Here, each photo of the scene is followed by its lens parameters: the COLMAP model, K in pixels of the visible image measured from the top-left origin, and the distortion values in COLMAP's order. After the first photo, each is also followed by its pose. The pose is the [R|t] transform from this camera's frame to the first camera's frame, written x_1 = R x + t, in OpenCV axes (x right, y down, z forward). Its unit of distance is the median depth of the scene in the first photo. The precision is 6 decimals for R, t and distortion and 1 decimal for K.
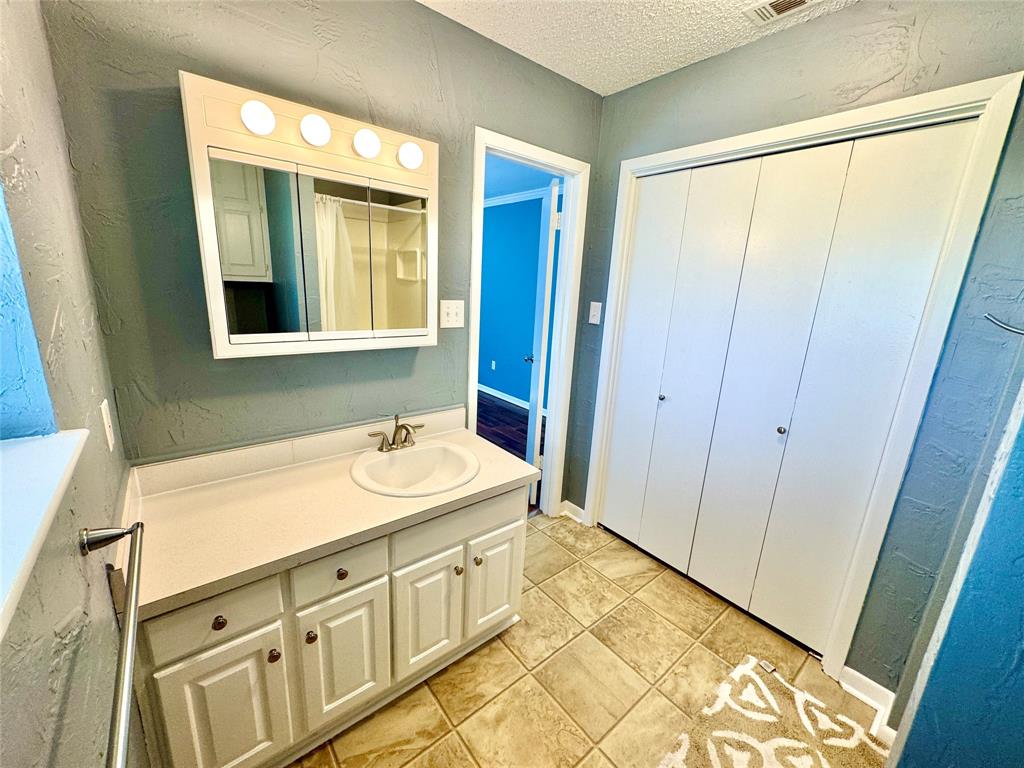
lens RADIAL K [[410.4, 0, 512.2], [0, 410.4, 381.8], [0, 0, 1]] dist [0.000501, 0.000211]
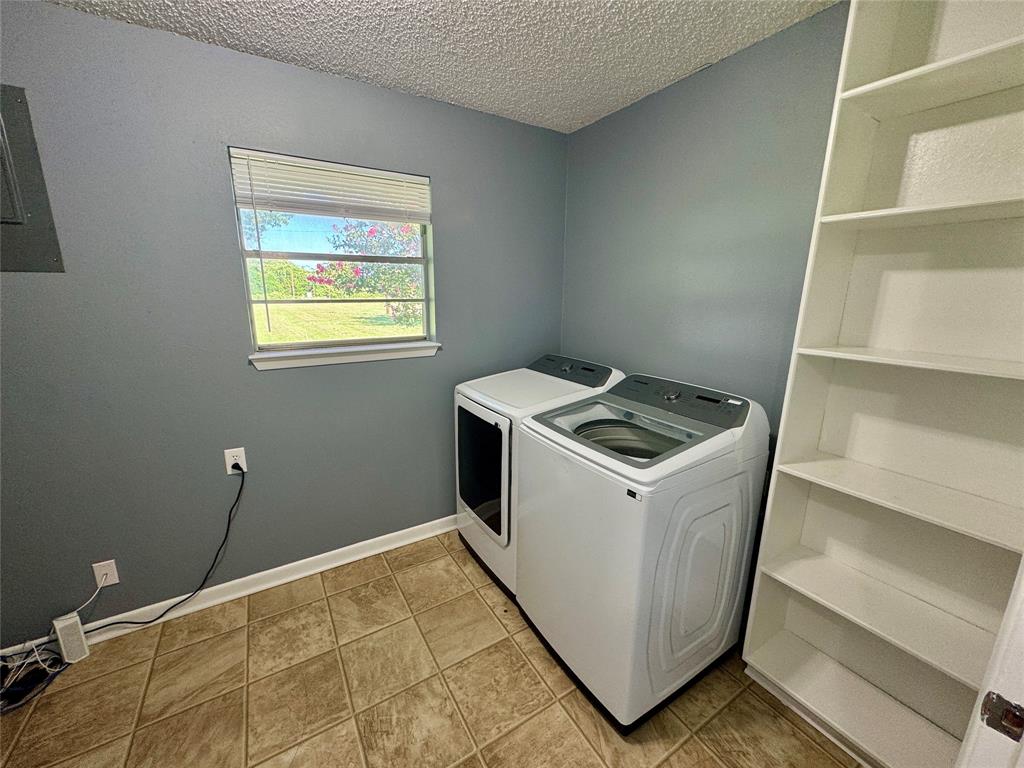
lens RADIAL K [[410.4, 0, 512.2], [0, 410.4, 381.8], [0, 0, 1]] dist [0.000501, 0.000211]
pose [[-0.133385, 0.169329, -0.976492, 1.163016], [-0.251332, 0.947307, 0.198599, -0.200320], [0.958666, 0.271914, -0.083798, 1.018721]]
